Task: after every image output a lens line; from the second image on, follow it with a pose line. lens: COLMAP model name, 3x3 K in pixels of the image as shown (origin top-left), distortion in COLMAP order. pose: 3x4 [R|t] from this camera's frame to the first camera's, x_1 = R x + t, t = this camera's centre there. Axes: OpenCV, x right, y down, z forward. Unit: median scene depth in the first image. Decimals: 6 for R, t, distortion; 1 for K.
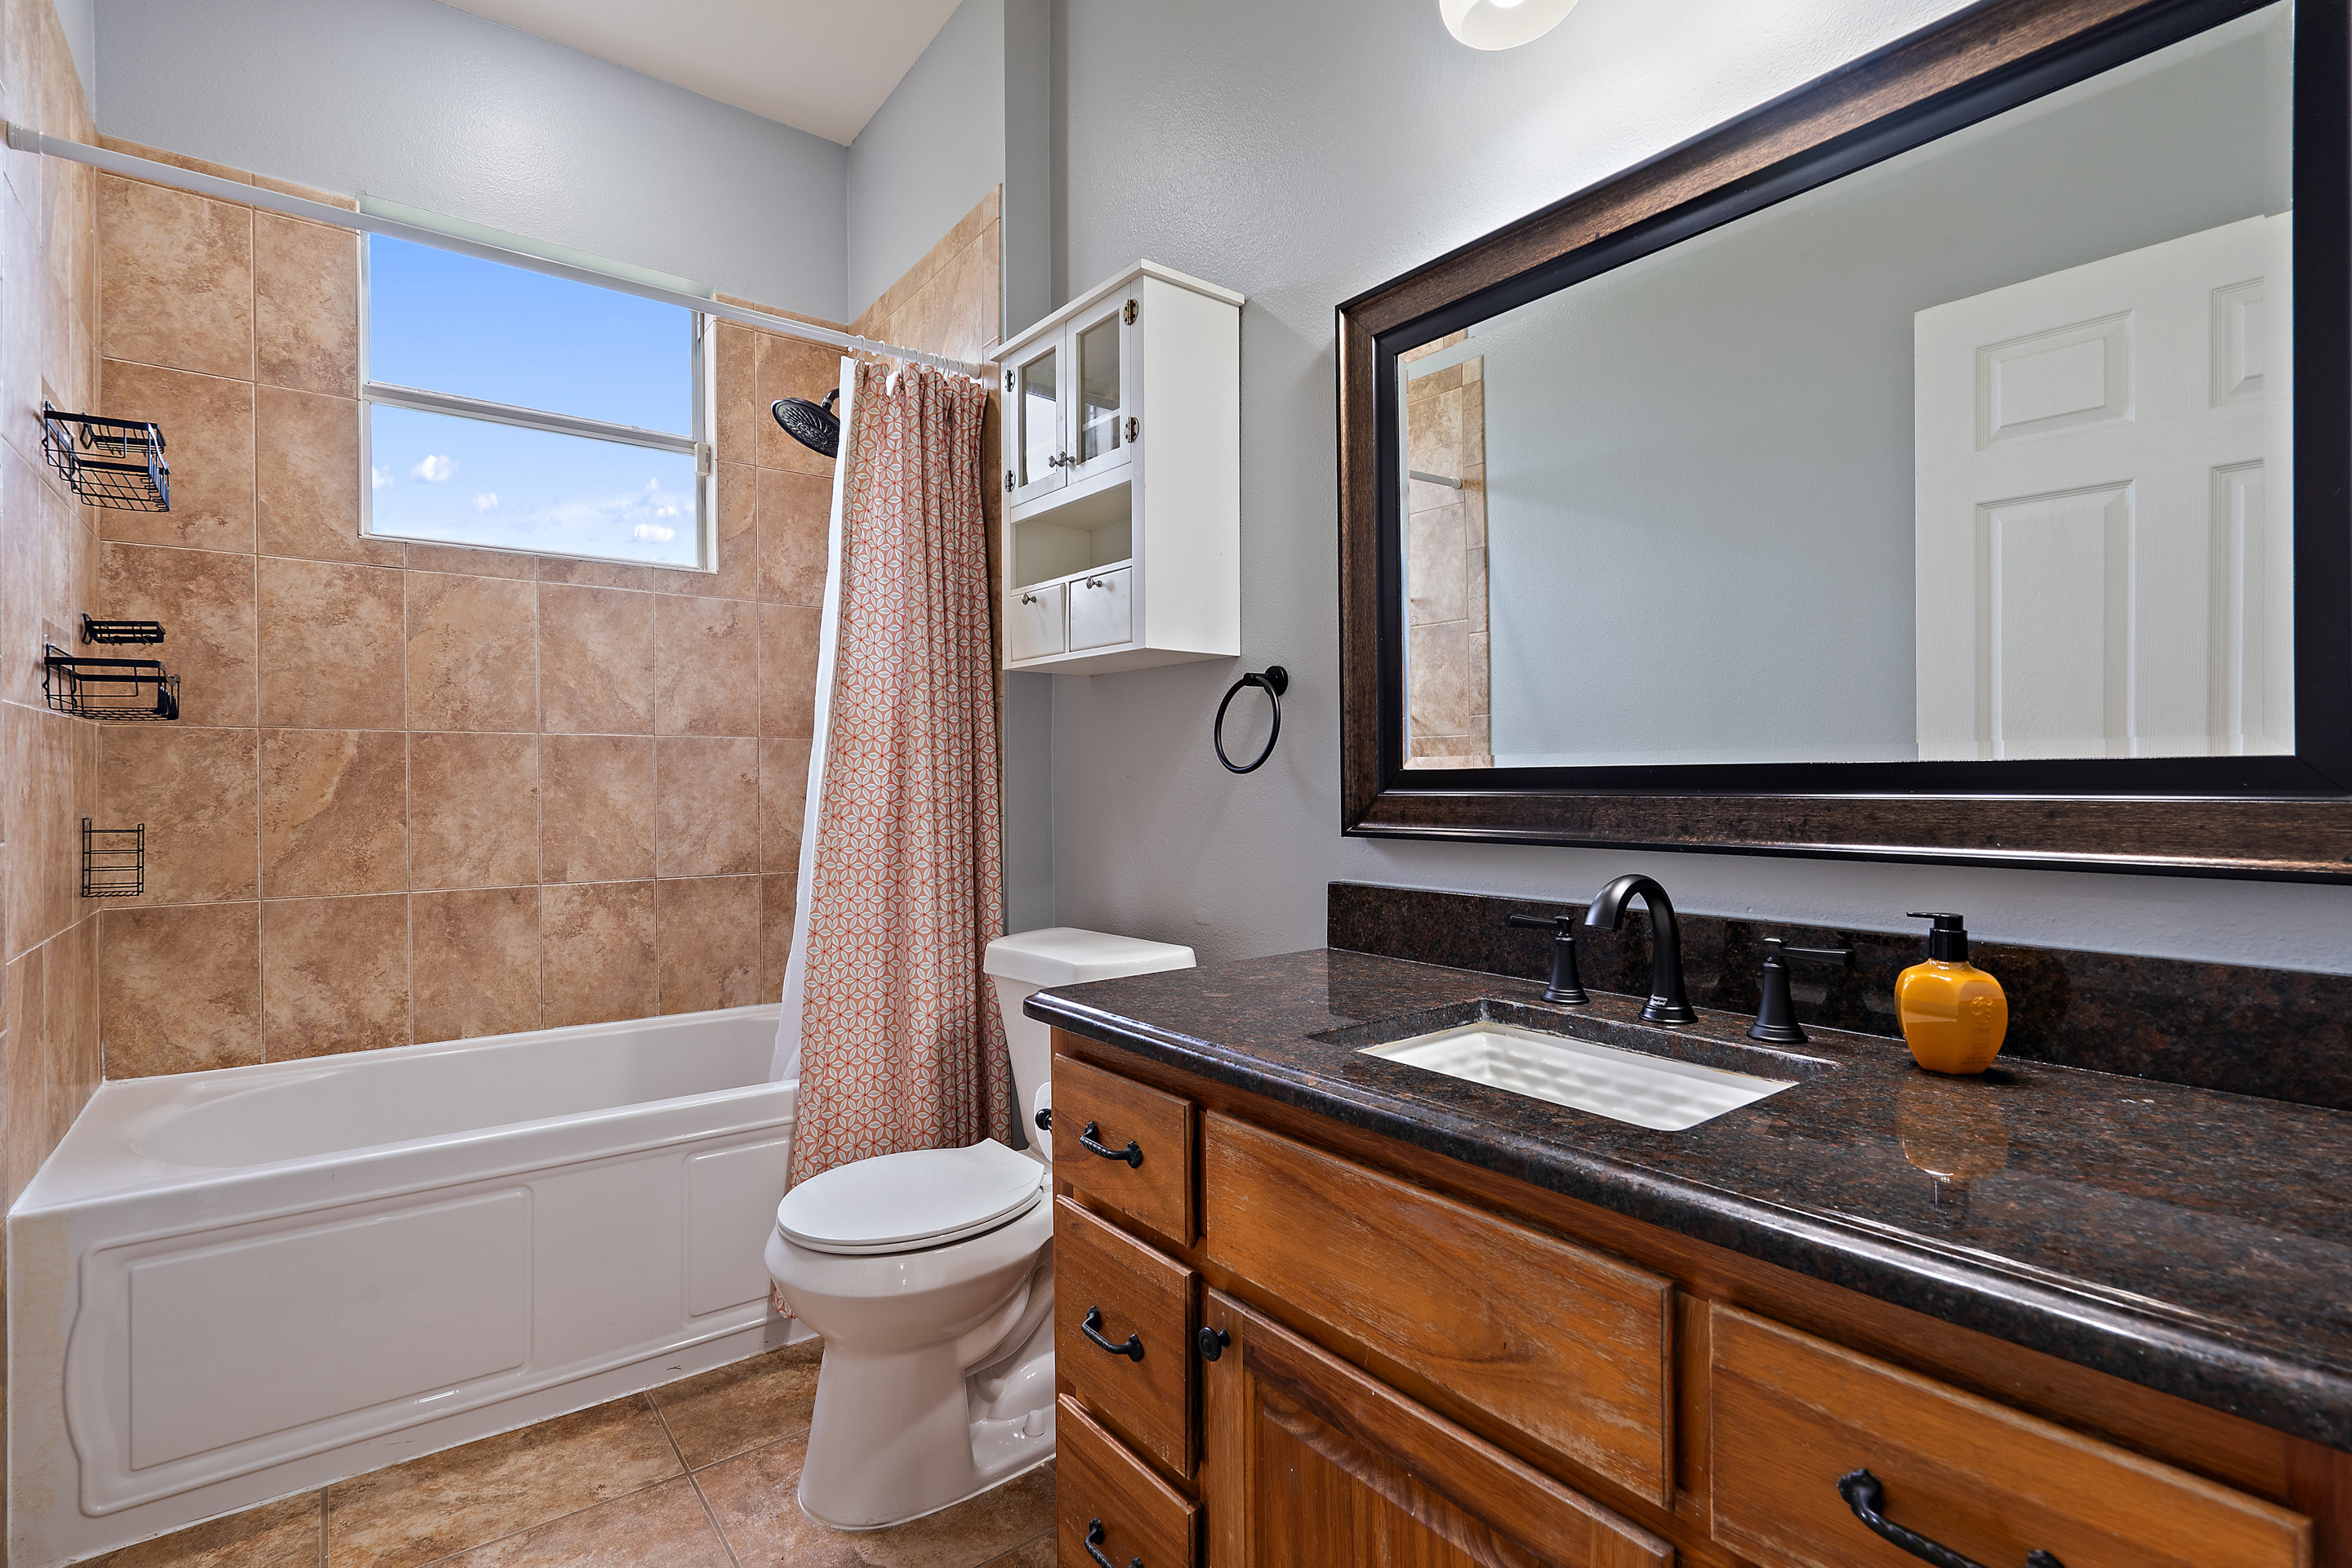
lens RADIAL K [[1099.3, 0, 1175.6], [0, 1099.3, 784.4], [0, 0, 1]] dist [-0.007140, 0.002737]
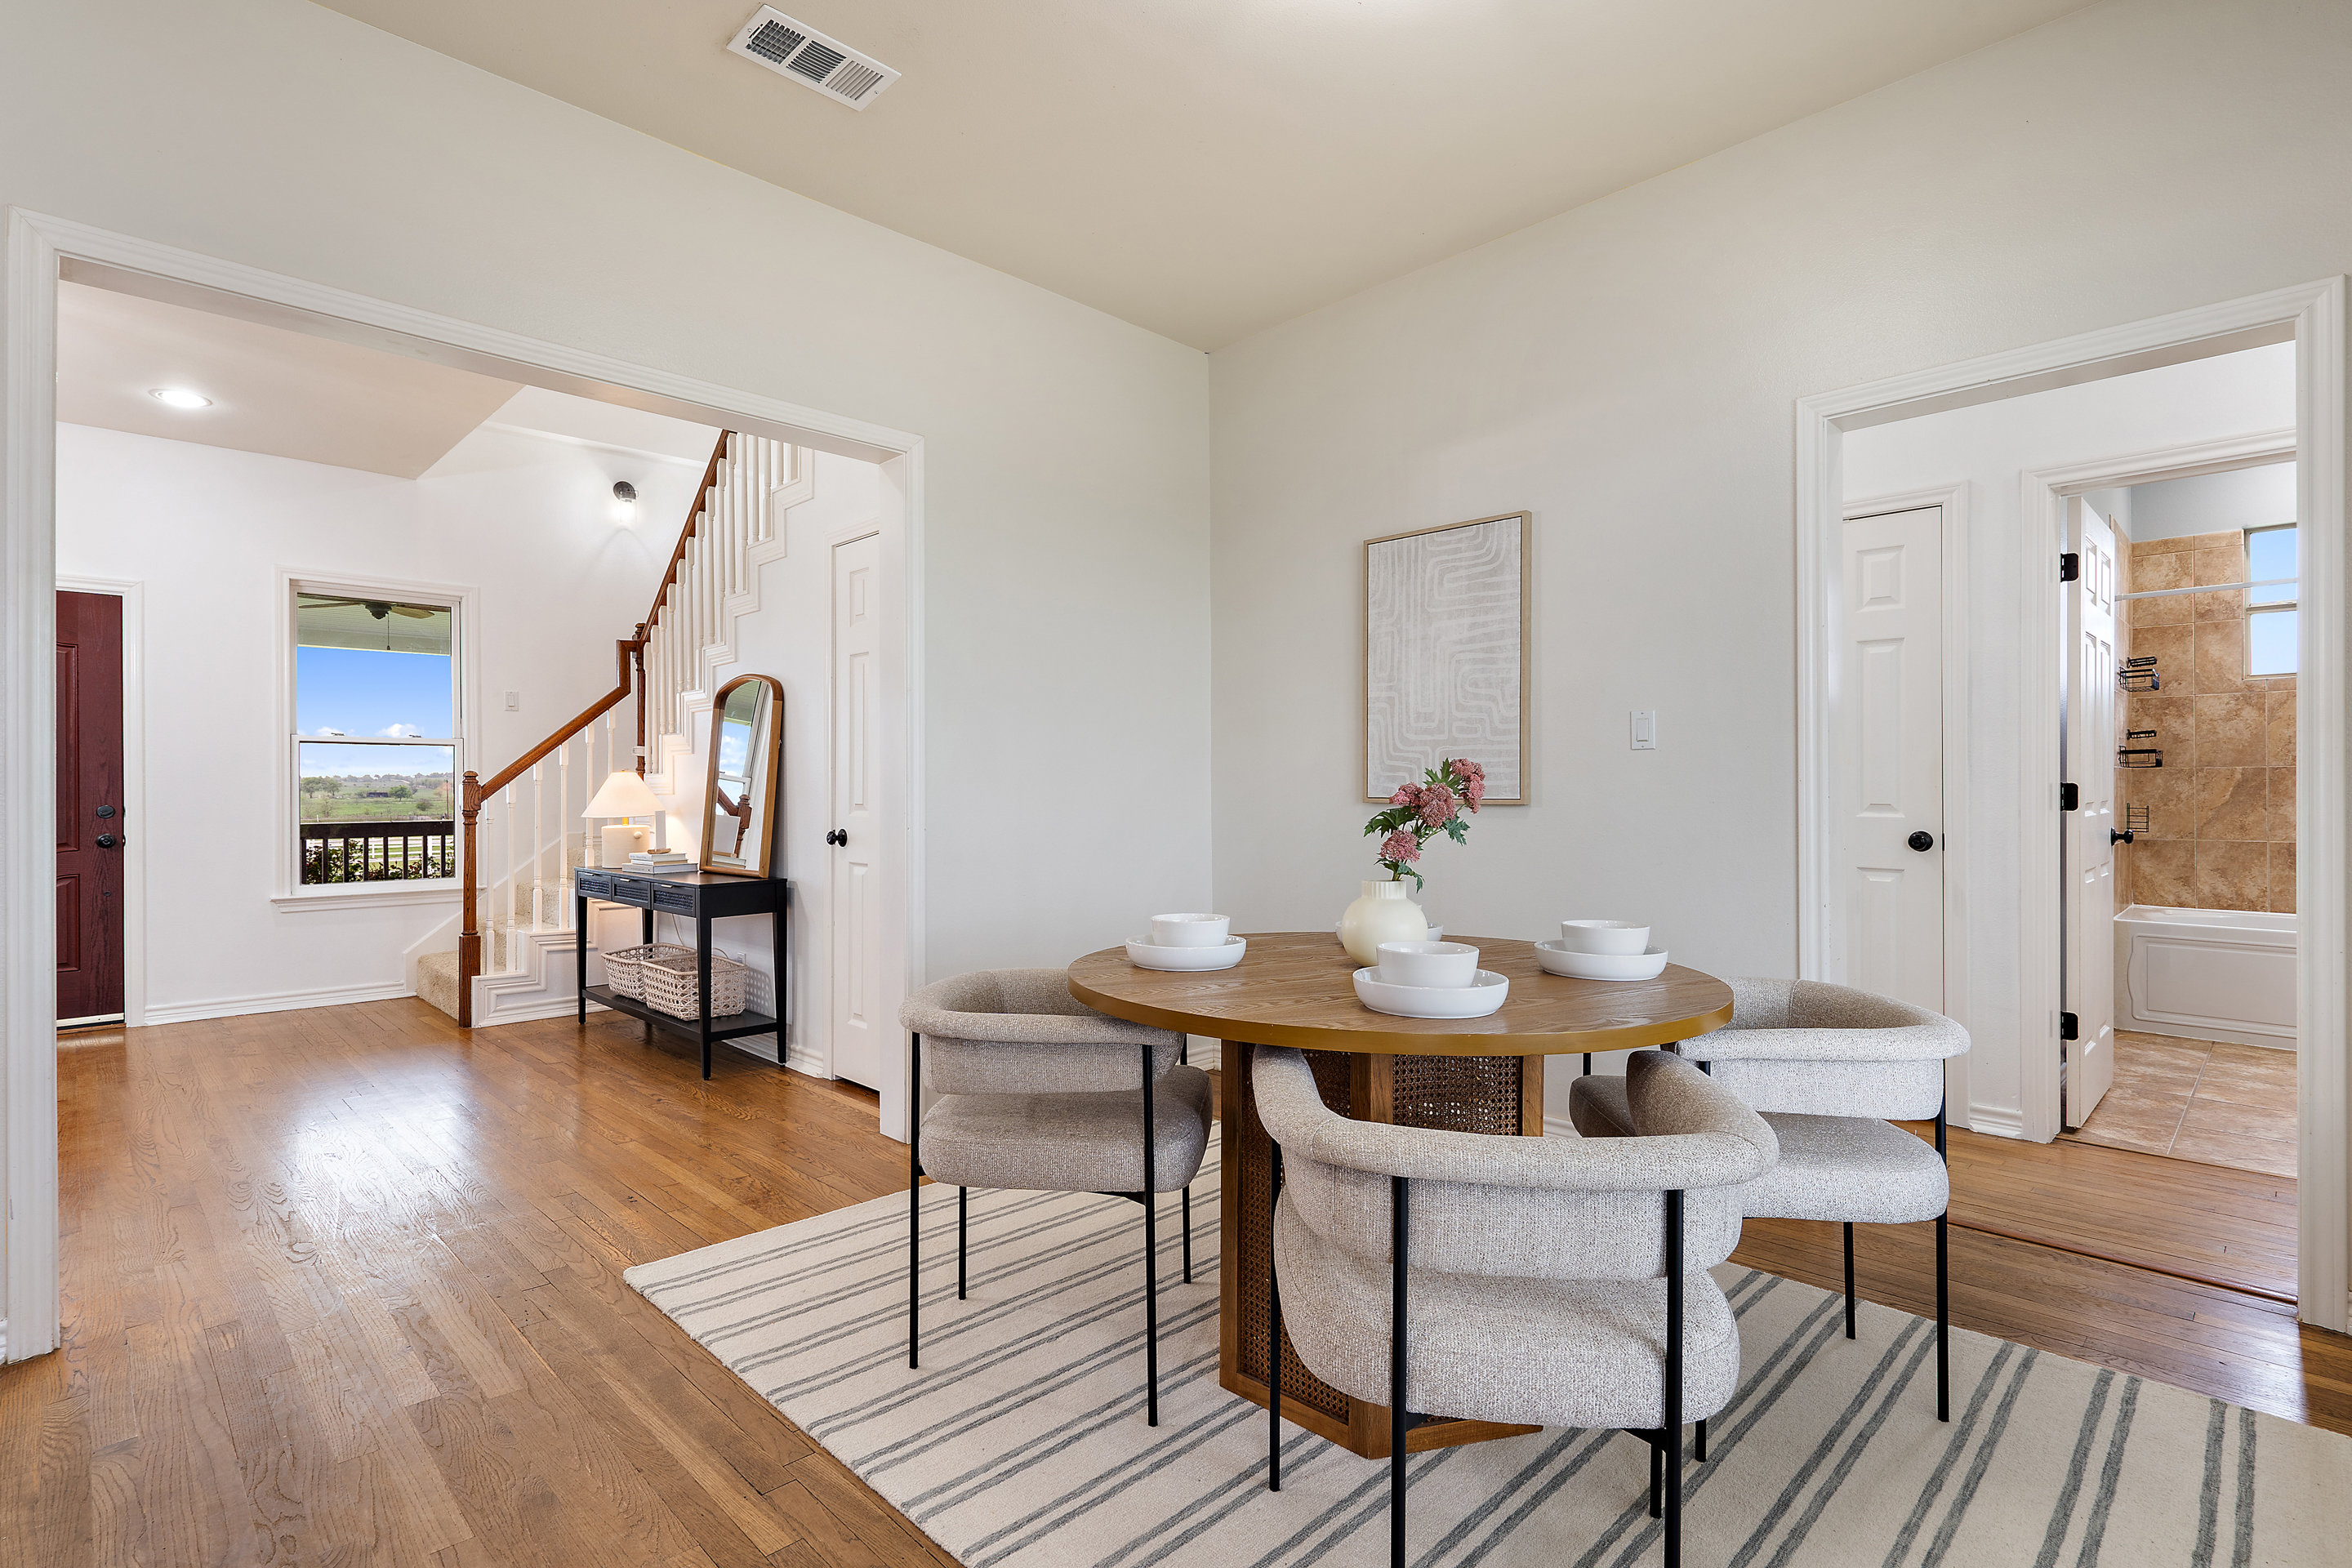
lens RADIAL K [[1099.3, 0, 1172.7], [0, 1099.3, 792.6], [0, 0, 1]] dist [-0.007140, 0.002737]
pose [[0.106561, 0.002447, -0.994303, 1.288372], [-0.002477, 0.999995, 0.002196, 0.003527], [0.994303, 0.002229, 0.106567, -1.459750]]
